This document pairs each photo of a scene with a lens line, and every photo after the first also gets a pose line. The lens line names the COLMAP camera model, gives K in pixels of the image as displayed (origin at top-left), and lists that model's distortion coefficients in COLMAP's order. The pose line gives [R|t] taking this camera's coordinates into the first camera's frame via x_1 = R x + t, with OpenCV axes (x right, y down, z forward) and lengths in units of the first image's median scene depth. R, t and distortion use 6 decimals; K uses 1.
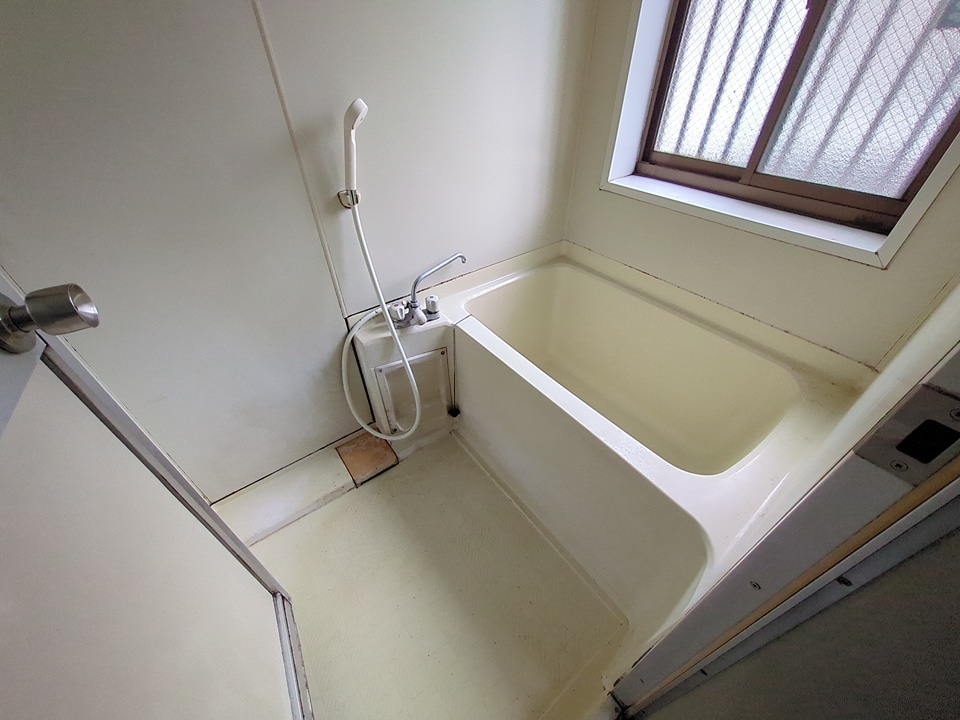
lens RADIAL K [[376.1, 0, 482.0], [0, 376.1, 361.3], [0, 0, 1]] dist [-0.005281, 0.001516]
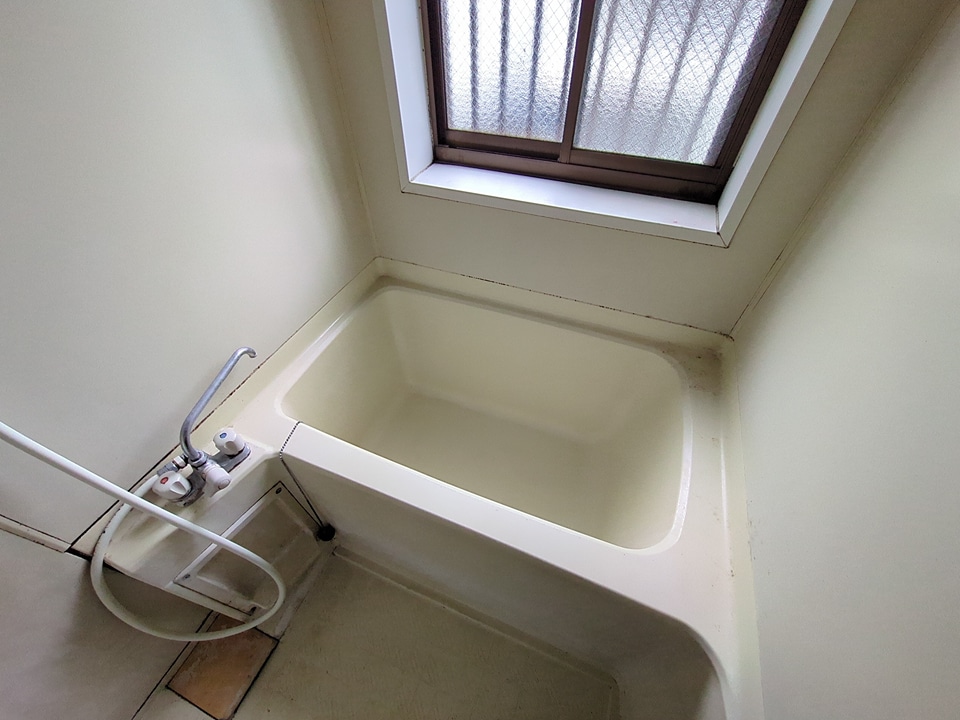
lens RADIAL K [[376.1, 0, 480.4], [0, 376.1, 359.5], [0, 0, 1]] dist [-0.005281, 0.001516]
pose [[0.855053, -0.374244, 0.358922, 0.053286], [0.329014, 0.926560, 0.182310, -0.248757], [-0.400791, -0.037794, 0.915390, 0.246081]]
